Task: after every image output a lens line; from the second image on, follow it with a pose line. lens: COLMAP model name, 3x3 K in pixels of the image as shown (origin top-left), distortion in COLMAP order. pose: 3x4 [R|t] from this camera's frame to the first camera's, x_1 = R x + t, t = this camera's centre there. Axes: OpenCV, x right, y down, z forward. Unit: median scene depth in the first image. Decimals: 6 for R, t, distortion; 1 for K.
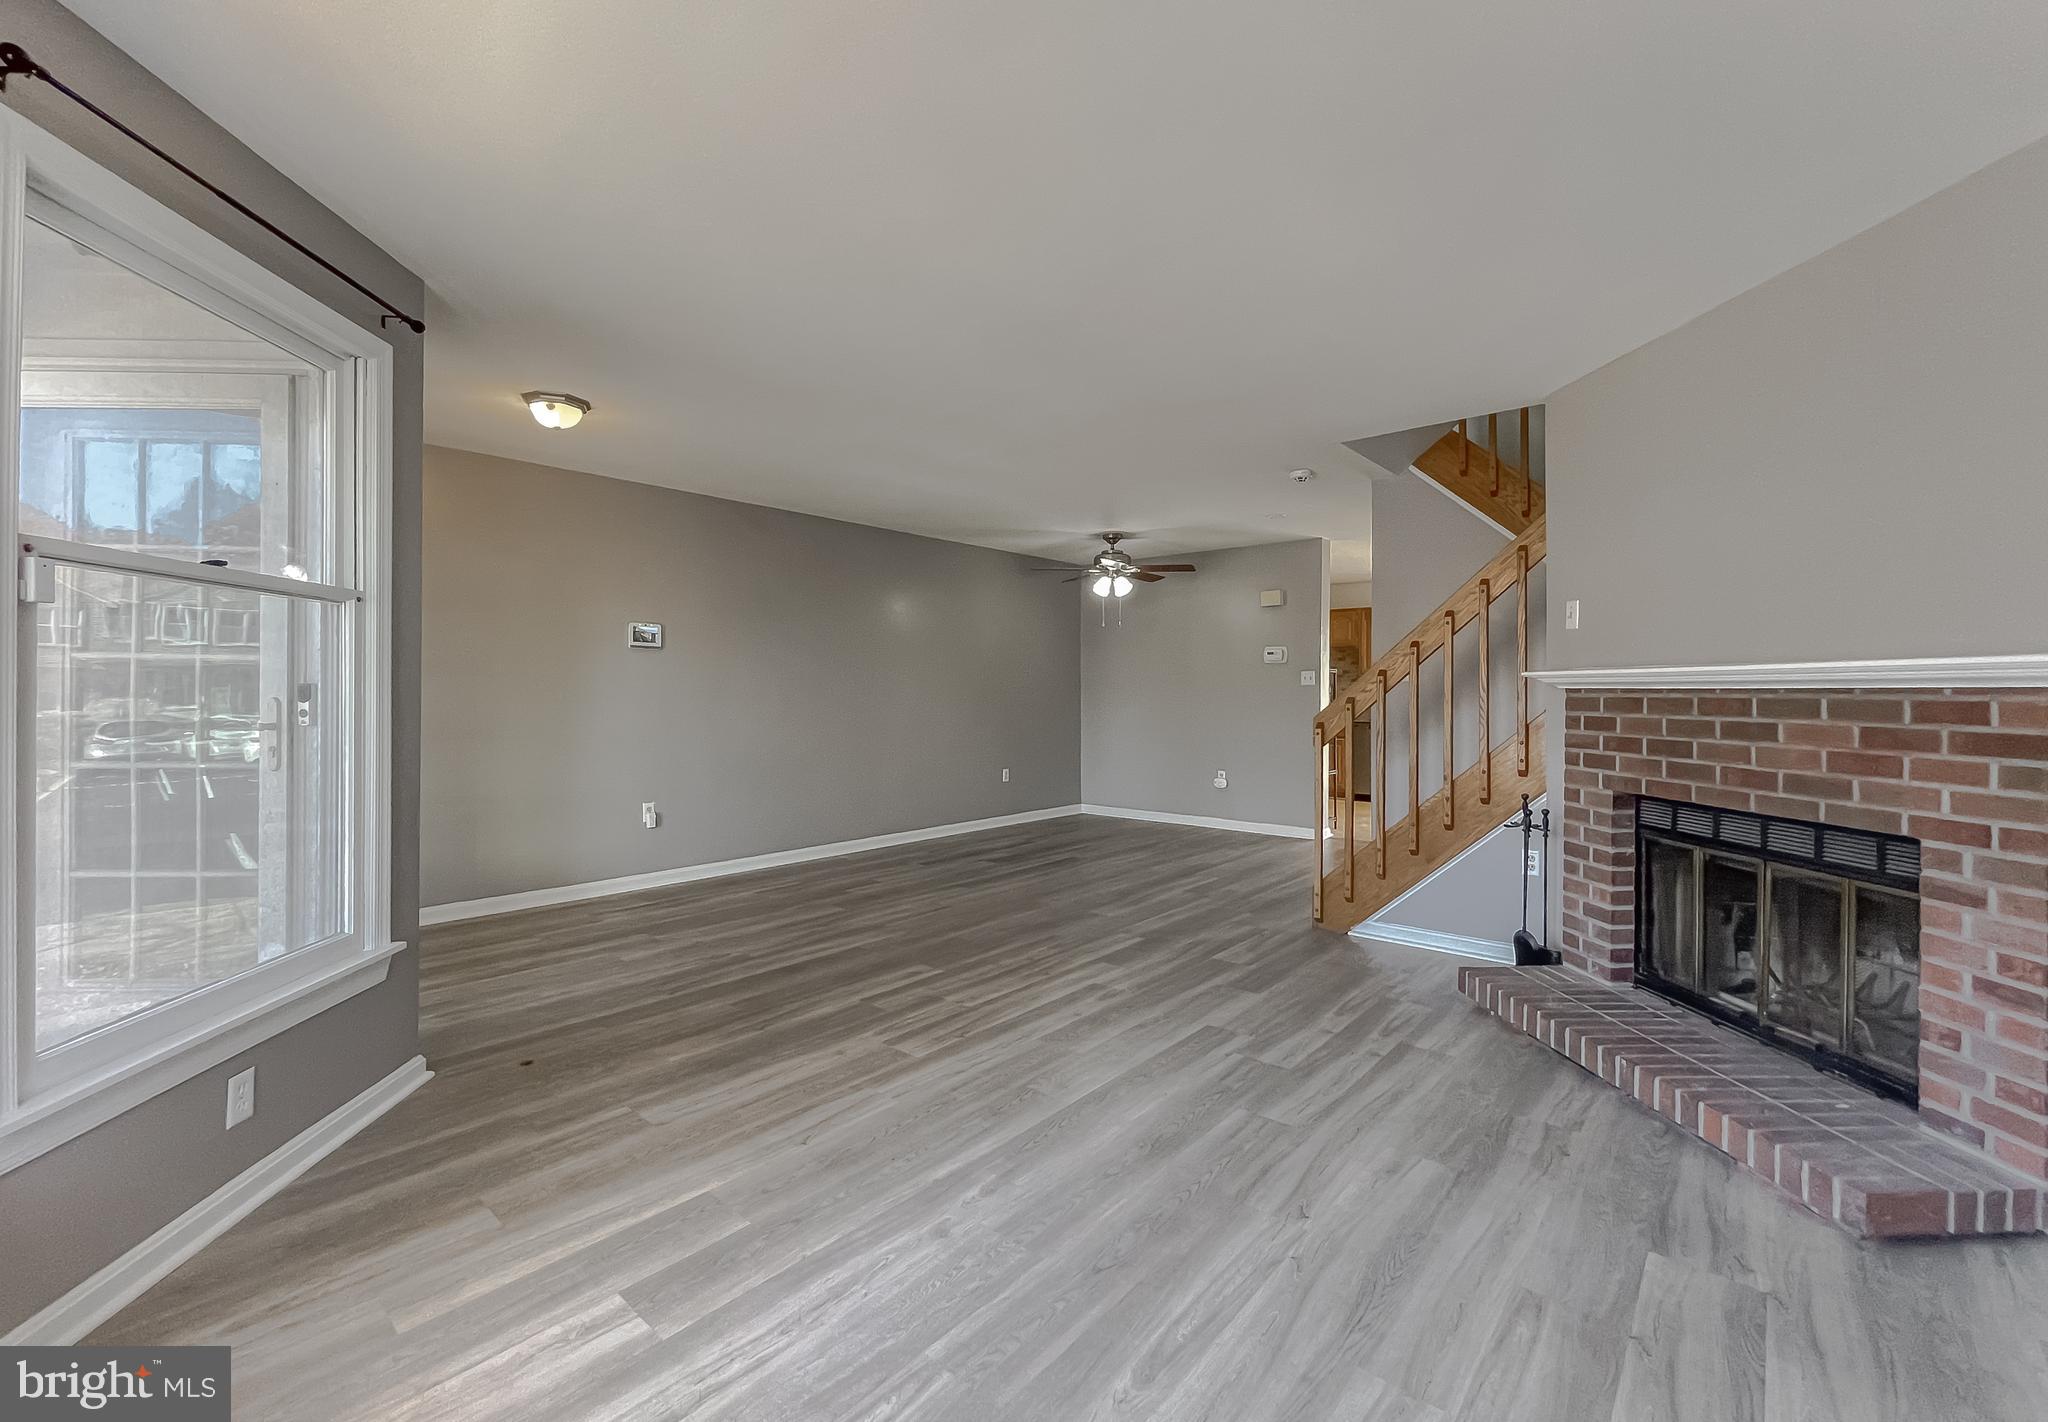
lens RADIAL K [[856.4, 0, 1008.3], [0, 856.4, 701.0], [0, 0, 1]] dist [0.003418, -0.001064]
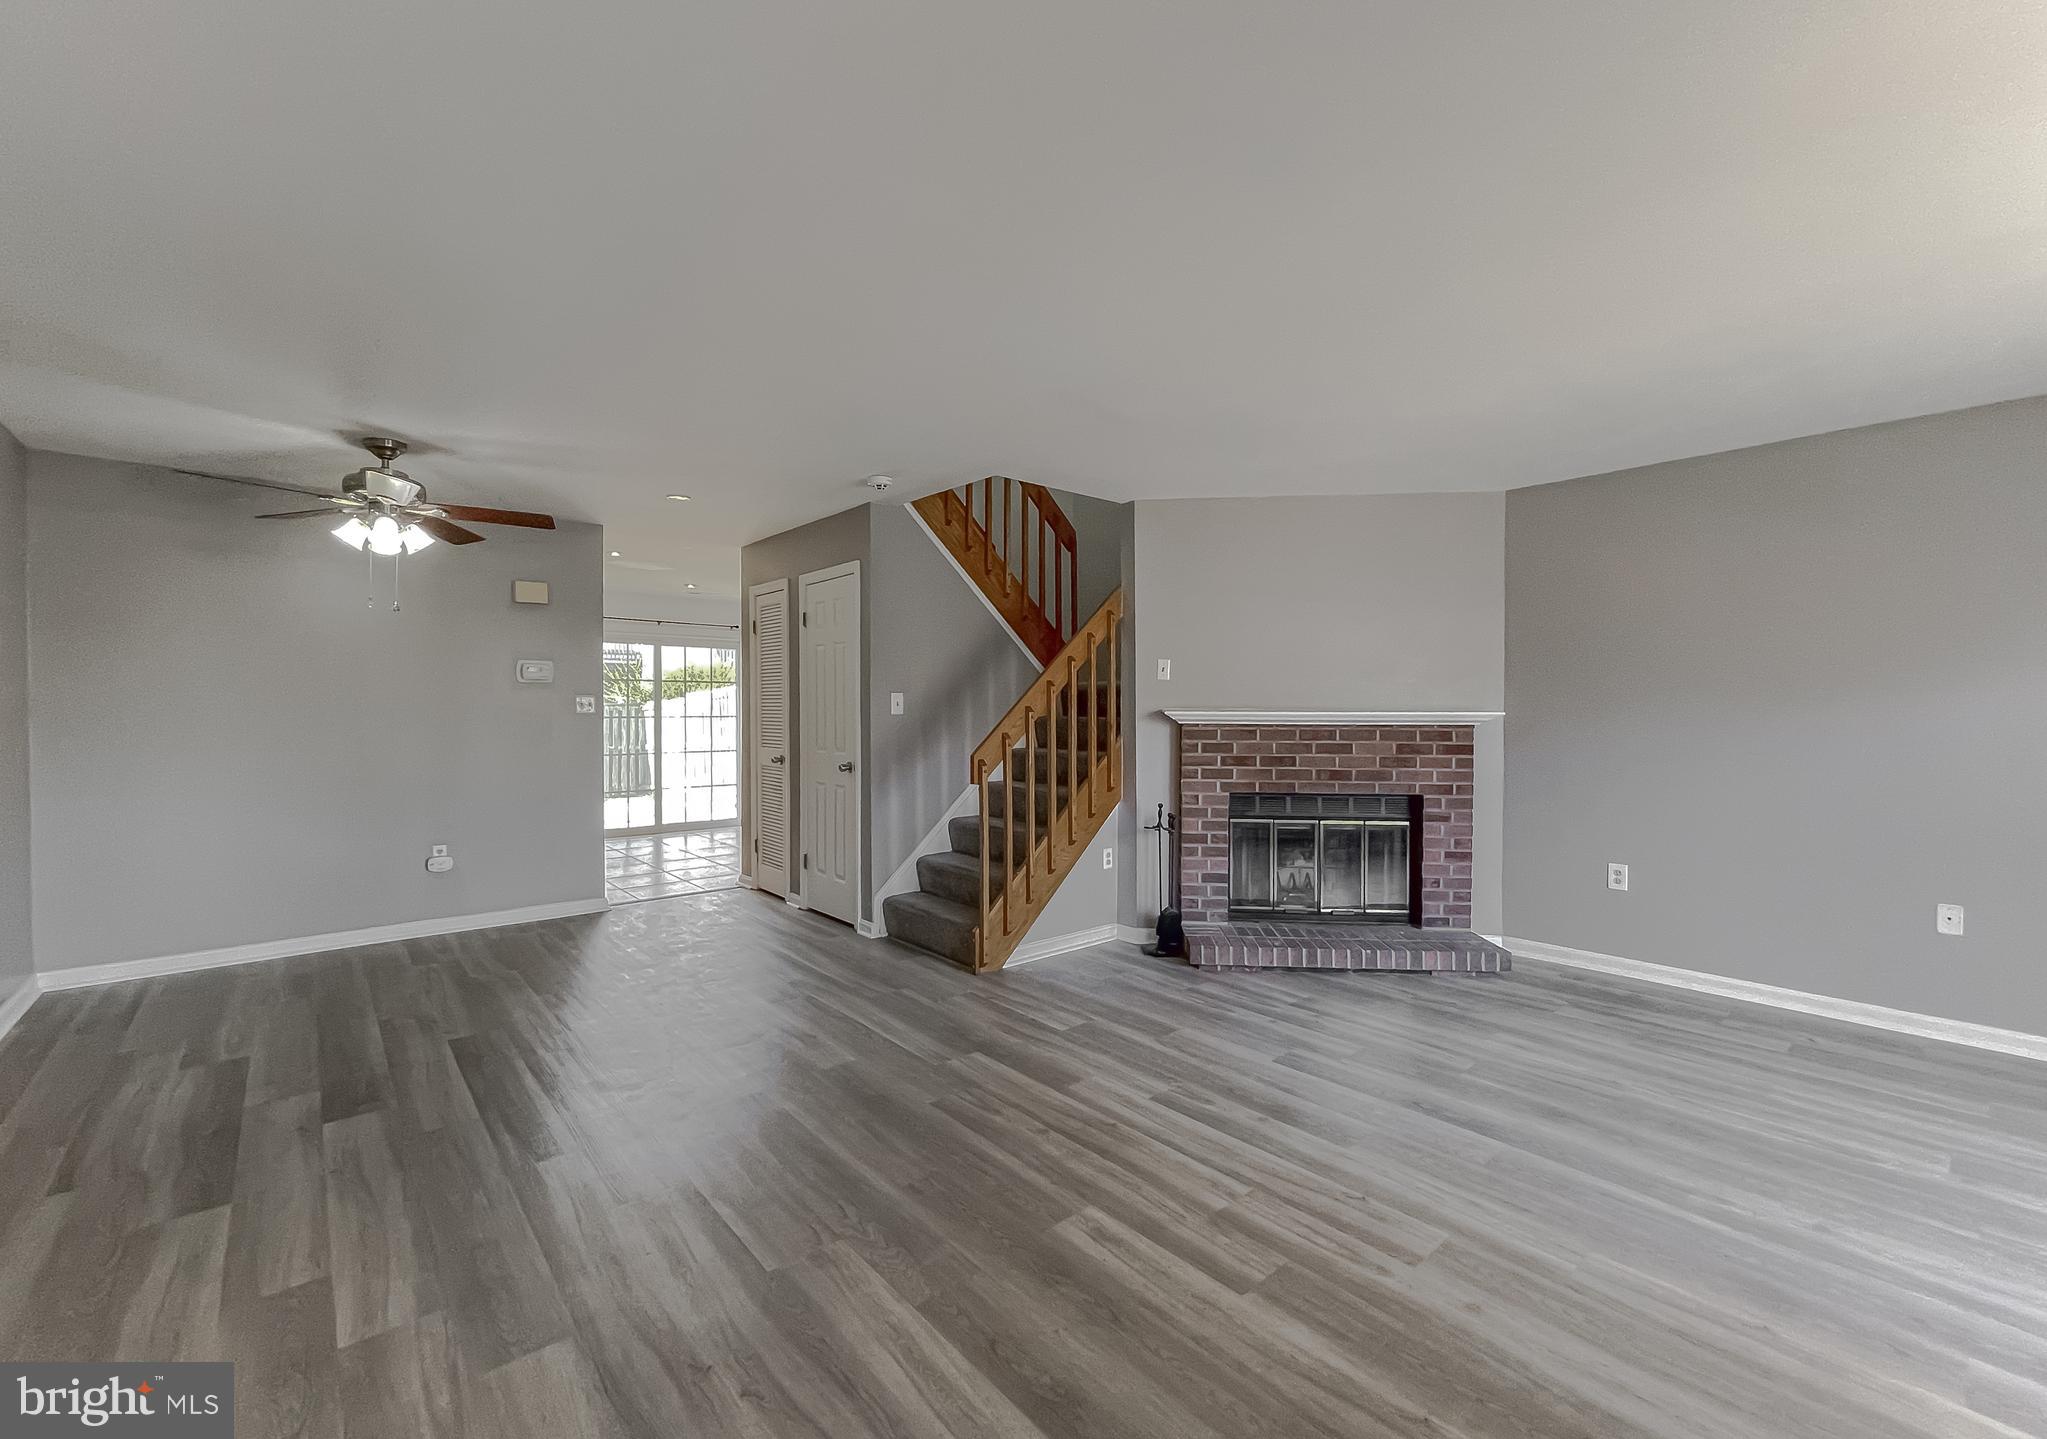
lens RADIAL K [[868.9, 0, 1007.5], [0, 868.9, 716.1], [0, 0, 1]] dist [-0.000315, 0.000195]
pose [[0.135692, -0.011682, 0.990682, -0.832635], [0.009348, 0.999901, 0.010511, -0.047005], [-0.990707, 0.007834, 0.135788, 1.172380]]
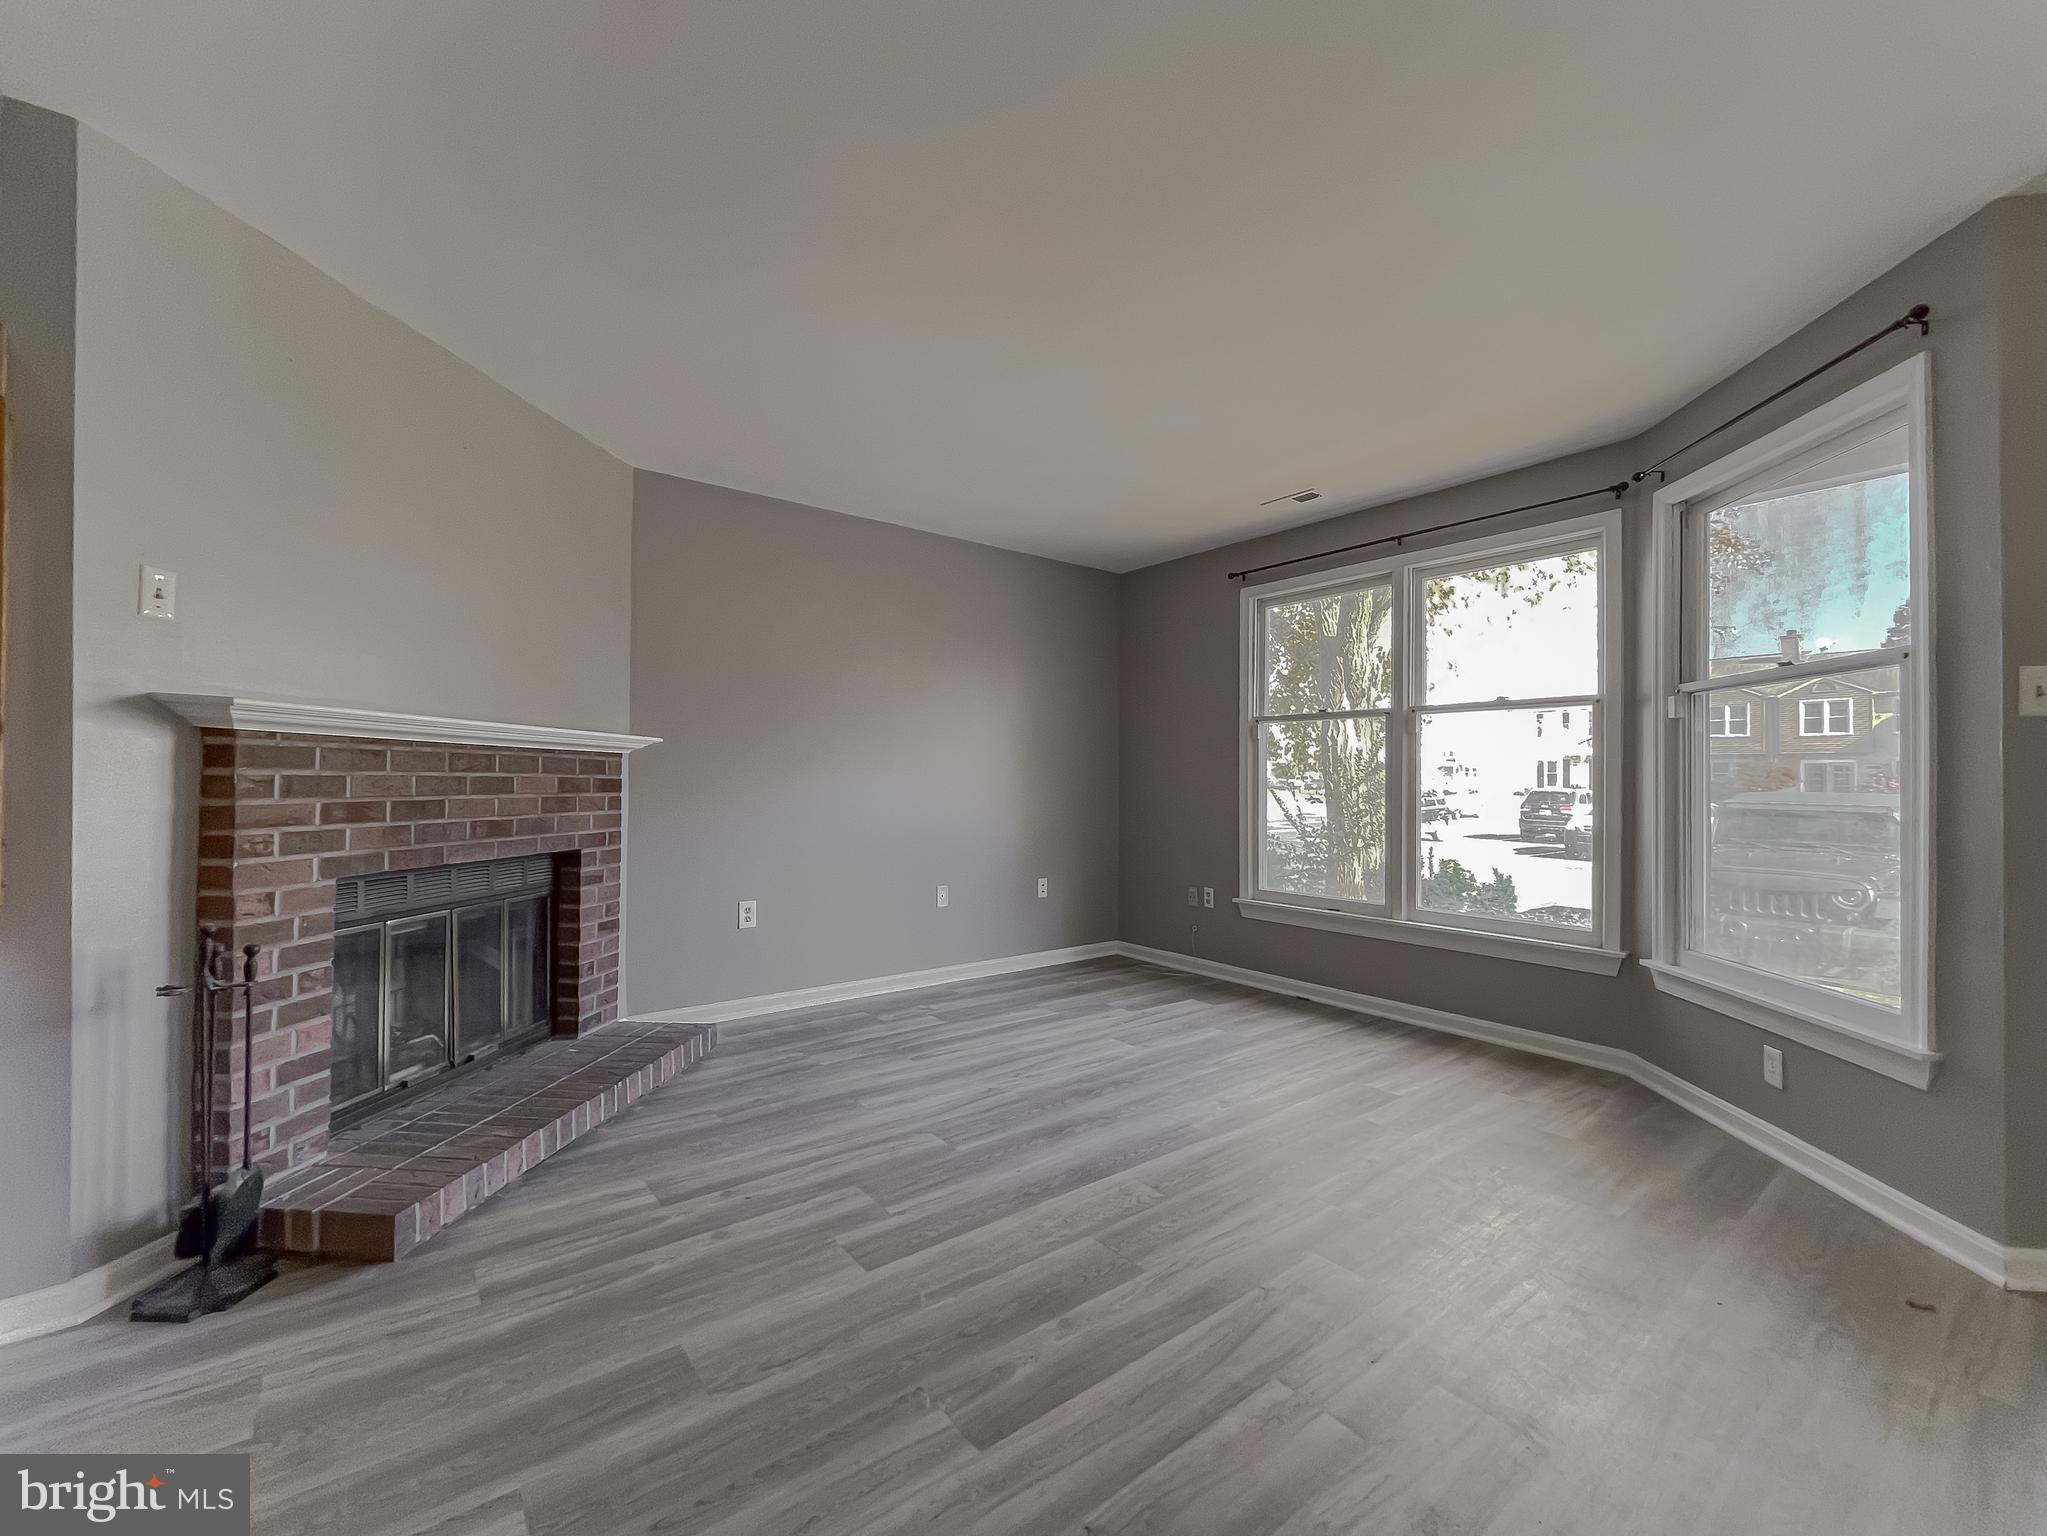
lens RADIAL K [[845.7, 0, 1025.7], [0, 845.7, 774.0], [0, 0, 1]] dist [-0.006262, 0.003127]
pose [[-0.986909, -0.007967, 0.161083, 0.023059], [-0.007810, 0.999968, 0.001608, 0.011522], [-0.161091, 0.000329, -0.986939, 1.598496]]
